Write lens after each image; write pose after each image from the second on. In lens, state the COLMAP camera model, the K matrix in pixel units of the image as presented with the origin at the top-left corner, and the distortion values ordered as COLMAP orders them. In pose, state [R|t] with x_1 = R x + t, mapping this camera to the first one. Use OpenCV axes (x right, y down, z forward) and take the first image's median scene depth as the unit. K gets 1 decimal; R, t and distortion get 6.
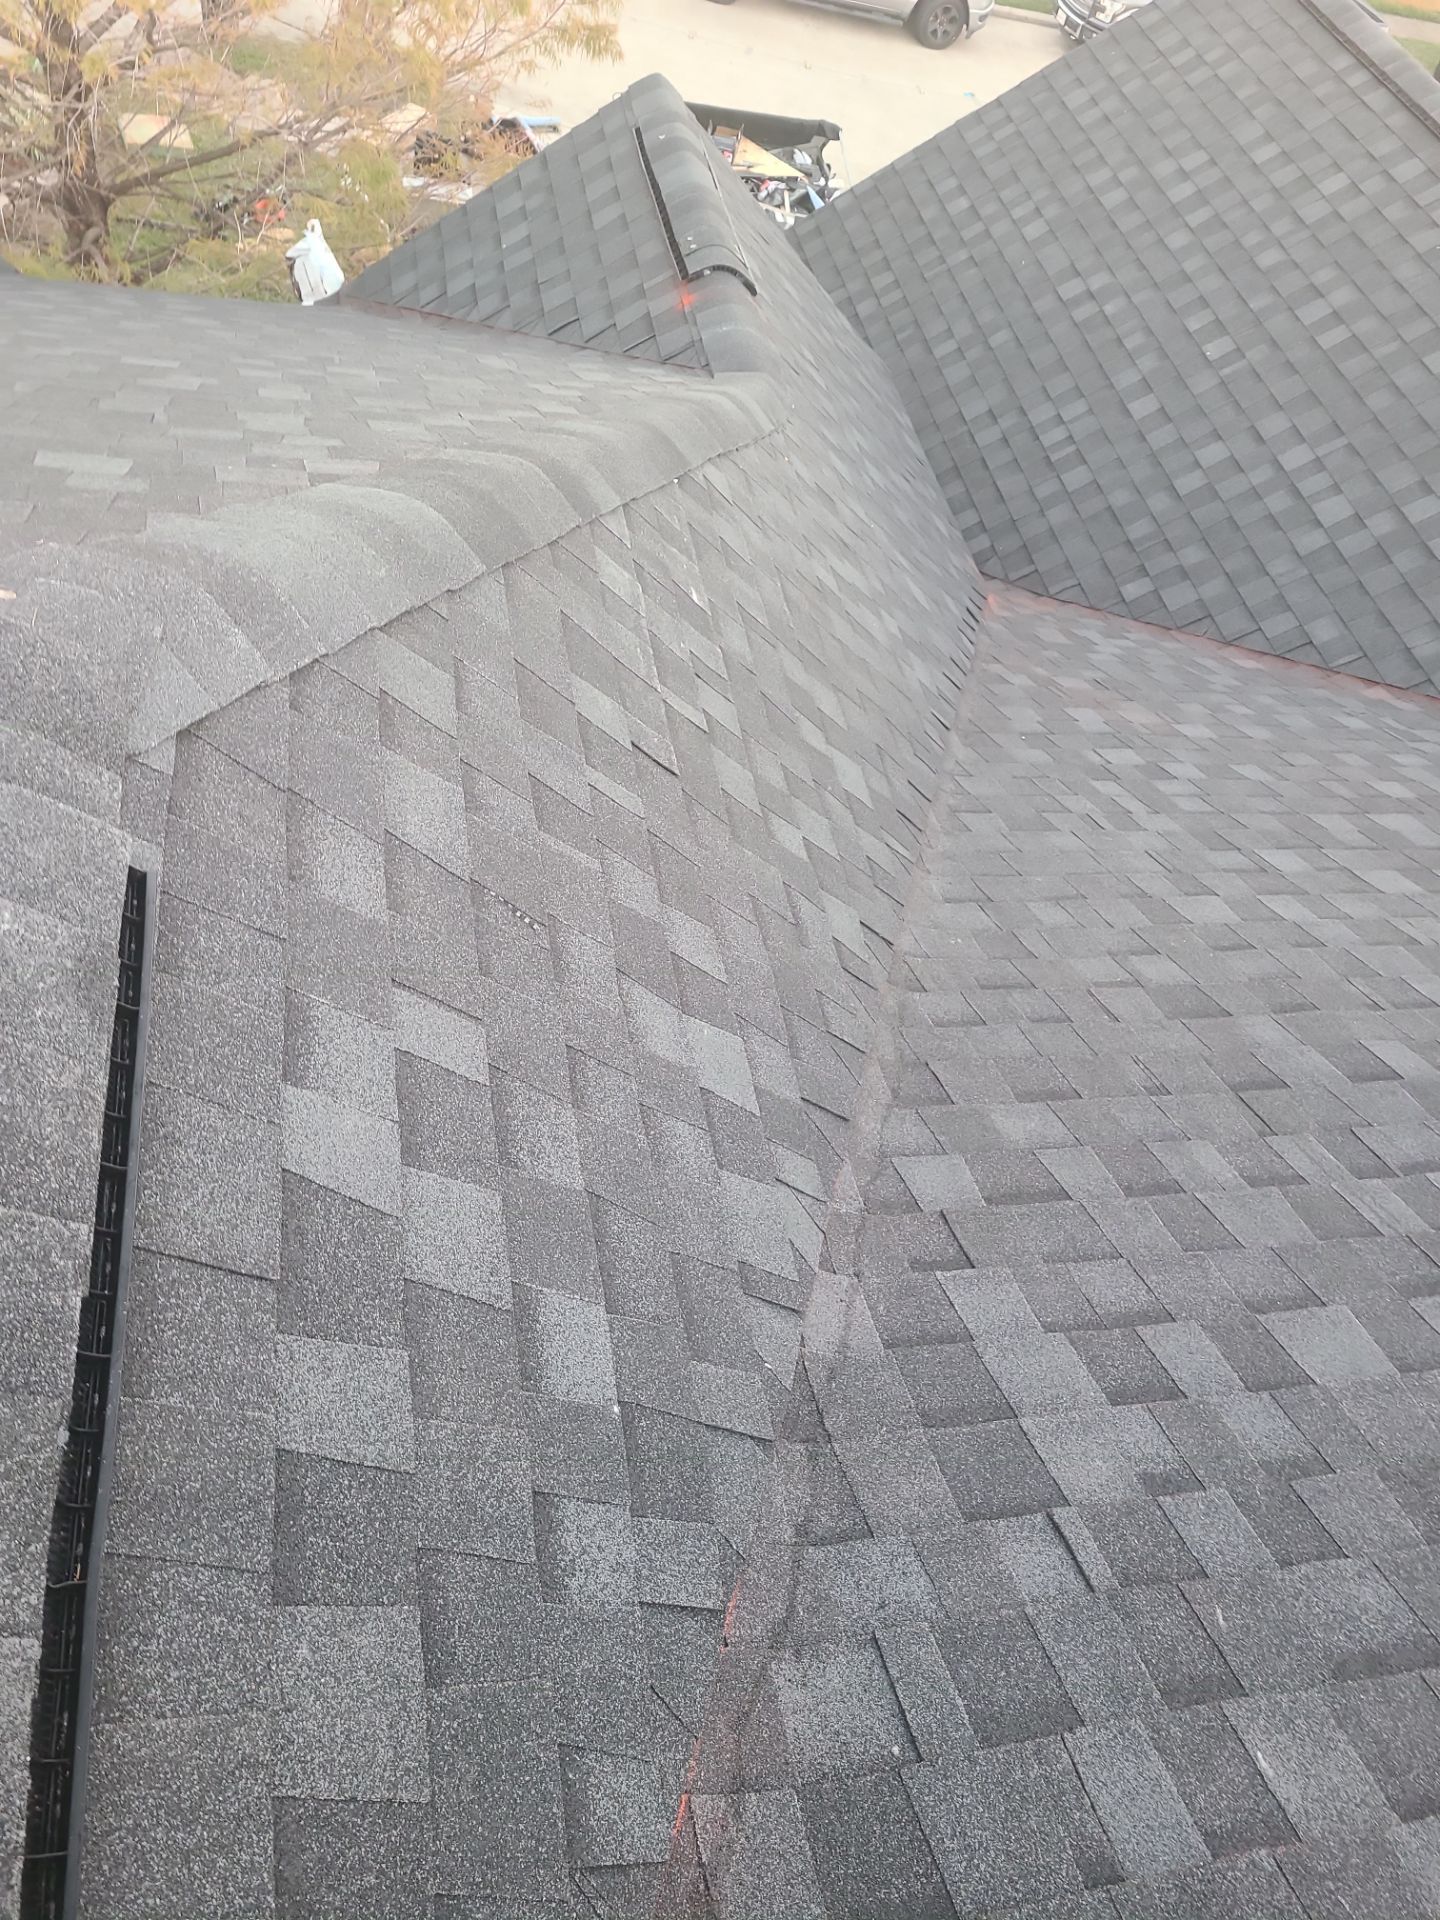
lens RADIAL K [[1424.0, 0, 716.1], [0, 1424.0, 918.1], [0, 0, 1]] dist [0.059548, -0.036113]
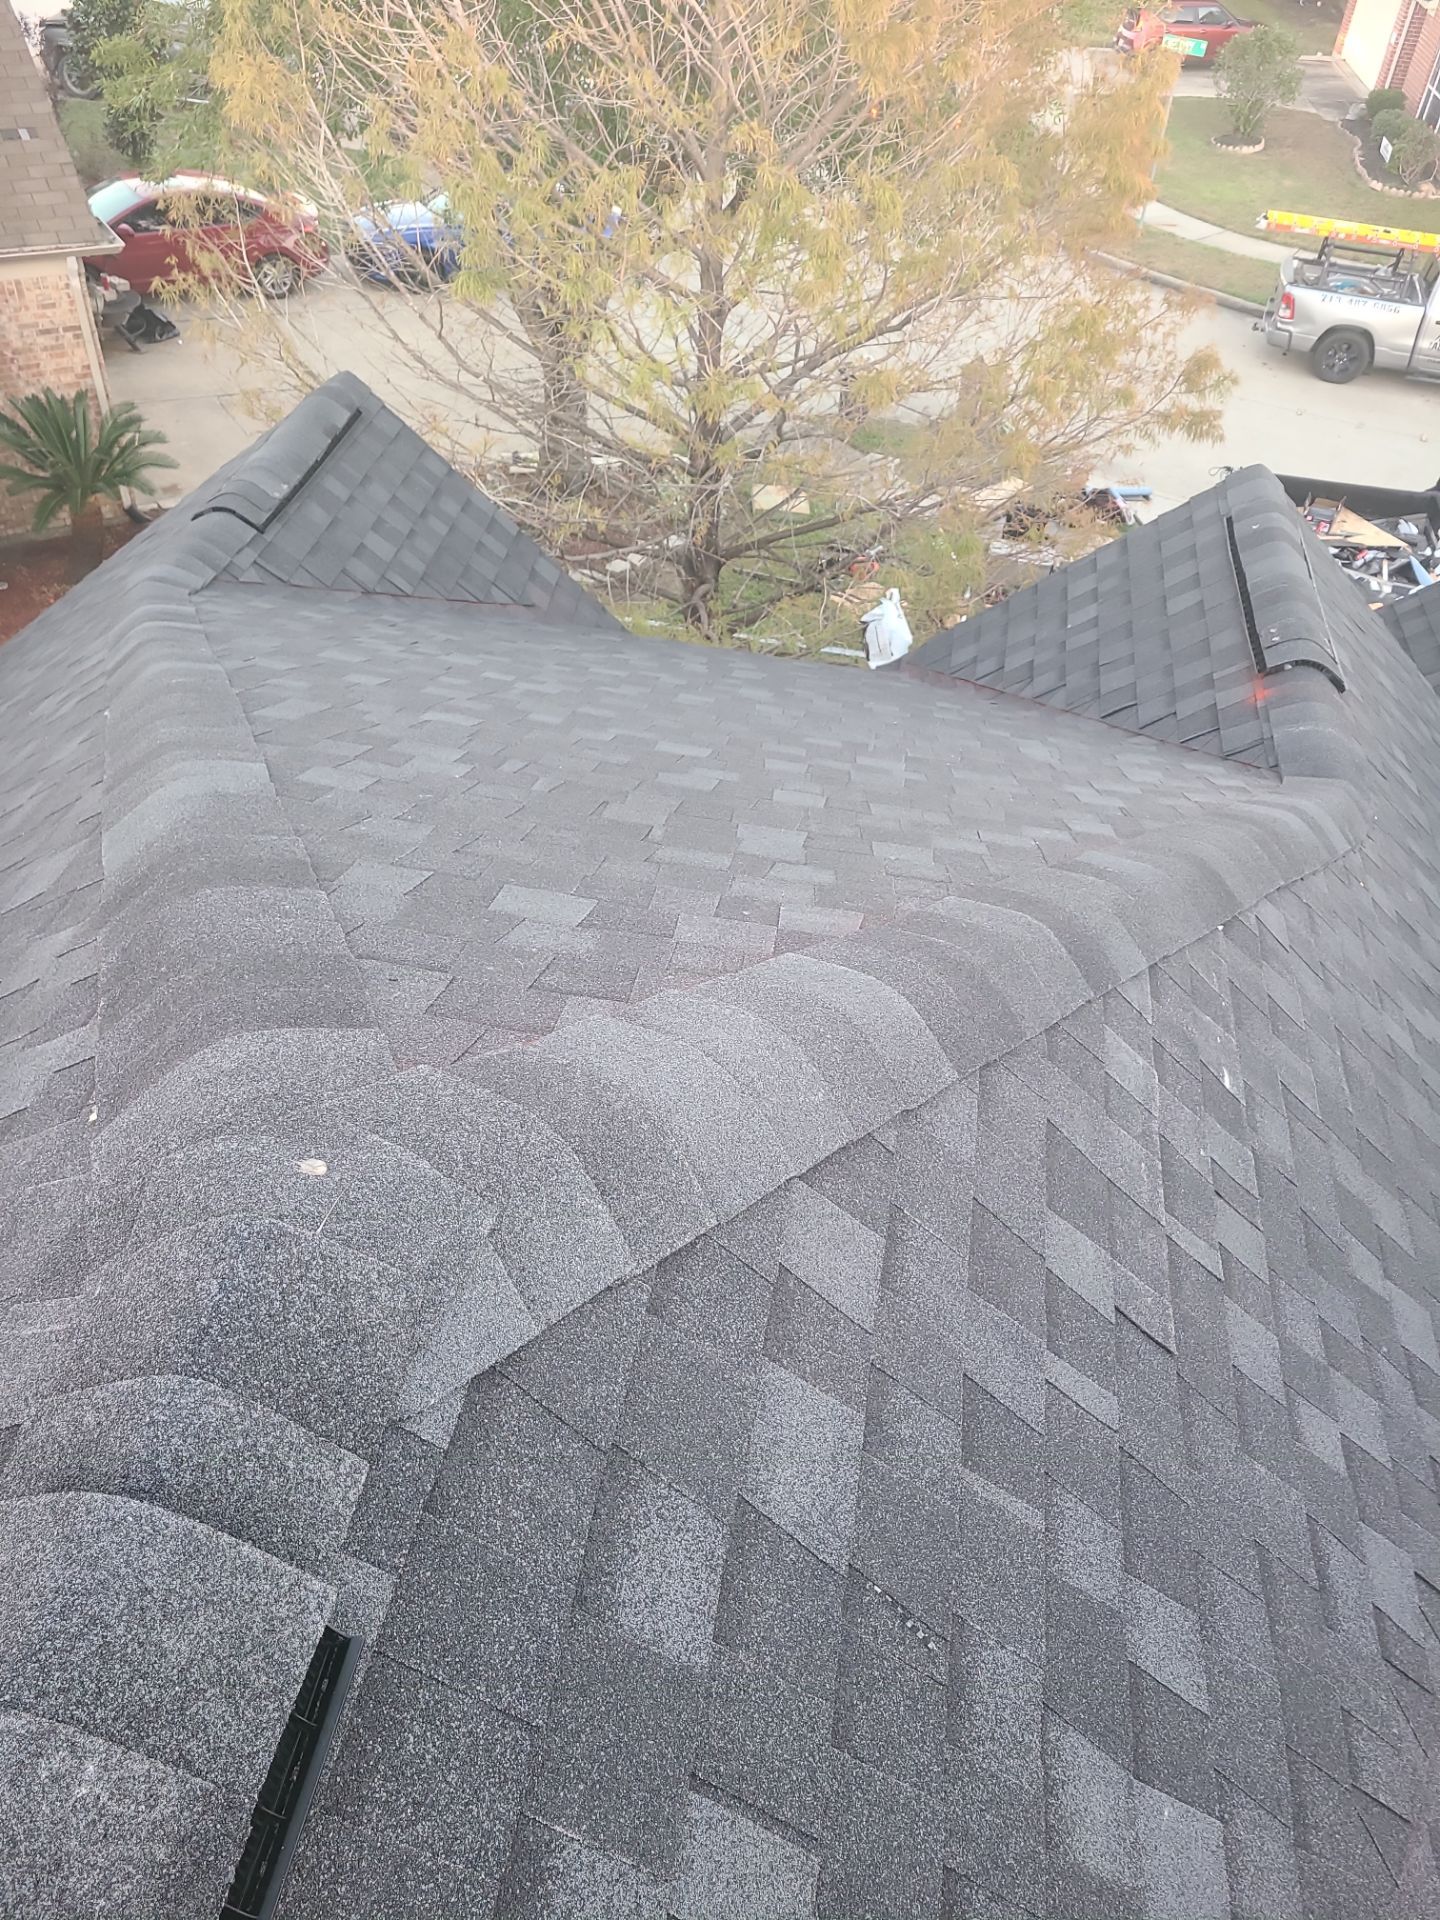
lens RADIAL K [[1424.0, 0, 756.5], [0, 1424.0, 965.3], [0, 0, 1]] dist [0.059548, -0.036113]
pose [[0.938968, 0.119185, -0.322699, -0.011668], [-0.174655, 0.973335, -0.148709, -0.129298], [0.296370, 0.195993, 0.934747, 0.157299]]
